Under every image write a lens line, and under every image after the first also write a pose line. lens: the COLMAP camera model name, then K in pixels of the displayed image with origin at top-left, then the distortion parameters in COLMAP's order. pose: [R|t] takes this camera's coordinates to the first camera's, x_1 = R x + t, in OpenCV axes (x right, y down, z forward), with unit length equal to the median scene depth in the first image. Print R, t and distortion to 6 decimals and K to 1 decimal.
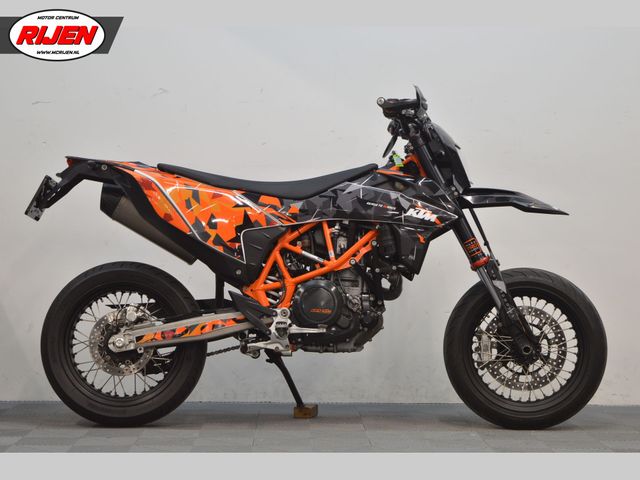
lens RADIAL K [[1486.4, 0, 317.0], [0, 1486.4, 238.8], [0, 0, 1]] dist [0.087662, 0.000000]
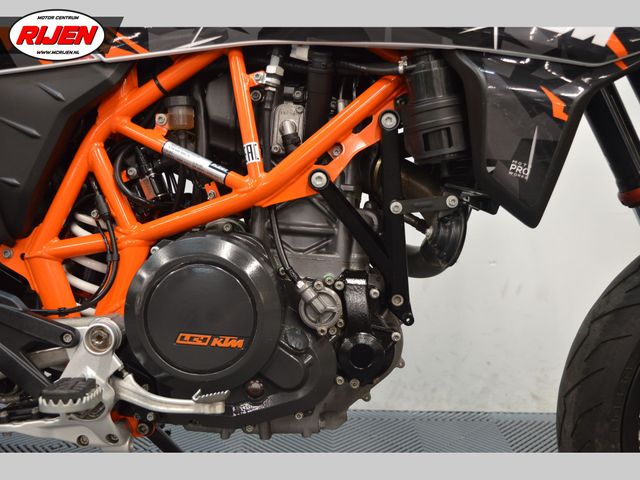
lens RADIAL K [[674.2, 0, 318.3], [0, 674.2, 240.7], [0, 0, 1]] dist [-0.080015, 0.000000]
pose [[0.999784, 0.019639, -0.006757, 0.024986], [-0.018595, 0.991344, 0.129964, 0.009812], [0.009251, -0.129810, 0.991496, 0.852315]]
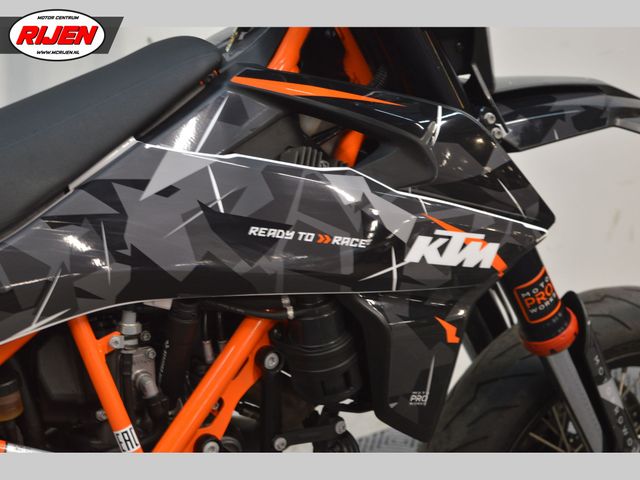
lens RADIAL K [[1281.8, 0, 325.5], [0, 1281.8, 240.6], [0, 0, 1]] dist [0.079204, 0.000000]
pose [[0.837681, -0.192319, 0.511178, -0.068317], [0.011859, 0.942136, 0.335022, -0.095597], [-0.546030, -0.274580, 0.791490, 0.810837]]
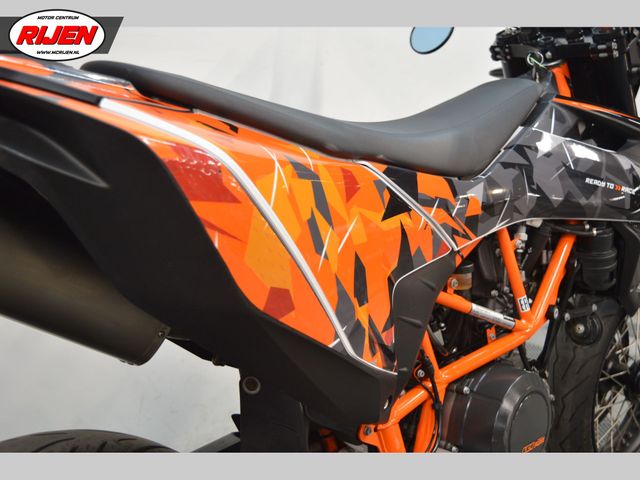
lens RADIAL K [[767.0, 0, 323.7], [0, 767.0, 242.5], [0, 0, 1]] dist [-0.038823, 0.000000]
pose [[0.689696, -0.131033, 0.712144, -0.182818], [-0.054095, 0.971418, 0.231129, -0.053800], [-0.722076, -0.197932, 0.662895, 0.895138]]
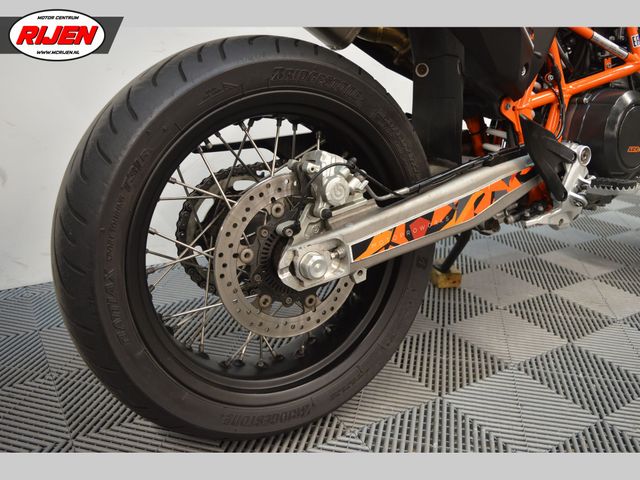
lens RADIAL K [[548.5, 0, 319.2], [0, 548.5, 240.4], [0, 0, 1]] dist [-0.079564, -0.021438]
pose [[0.855824, -0.150315, 0.494945, -0.194944], [-0.026035, 0.943116, 0.331443, 0.018306], [-0.516612, -0.296543, 0.803227, 0.879349]]
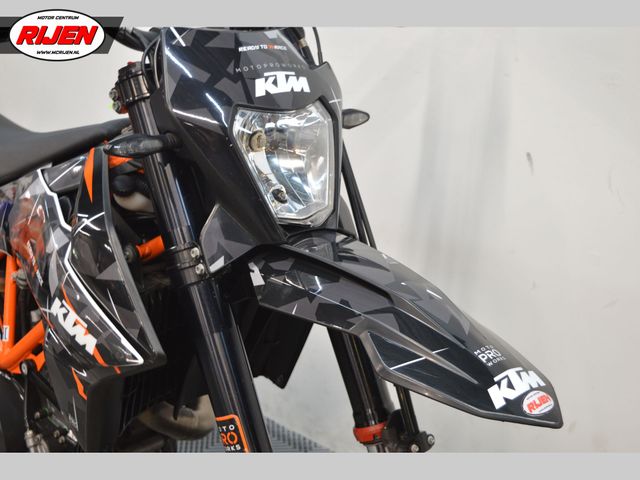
lens RADIAL K [[910.7, 0, 320.7], [0, 910.7, 238.8], [0, 0, 1]] dist [-0.073802, 0.000000]
pose [[0.743000, 0.223810, -0.630762, 0.233266], [0.001227, 0.941975, 0.335682, -0.101486], [0.669290, -0.250186, 0.699612, 0.881512]]
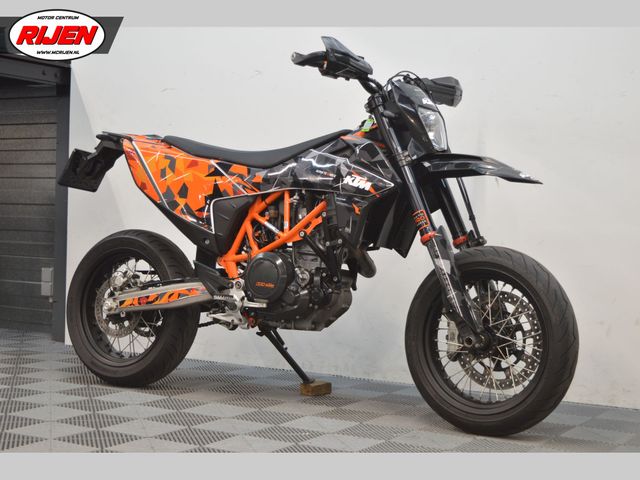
lens RADIAL K [[1066.6, 0, 319.4], [0, 1066.6, 241.3], [0, 0, 1]] dist [0.045048, 0.000000]
pose [[0.849398, 0.024940, -0.527164, 0.383566], [-0.021994, 0.999688, 0.011858, 0.011870], [0.527295, 0.001522, 0.849681, 0.432997]]
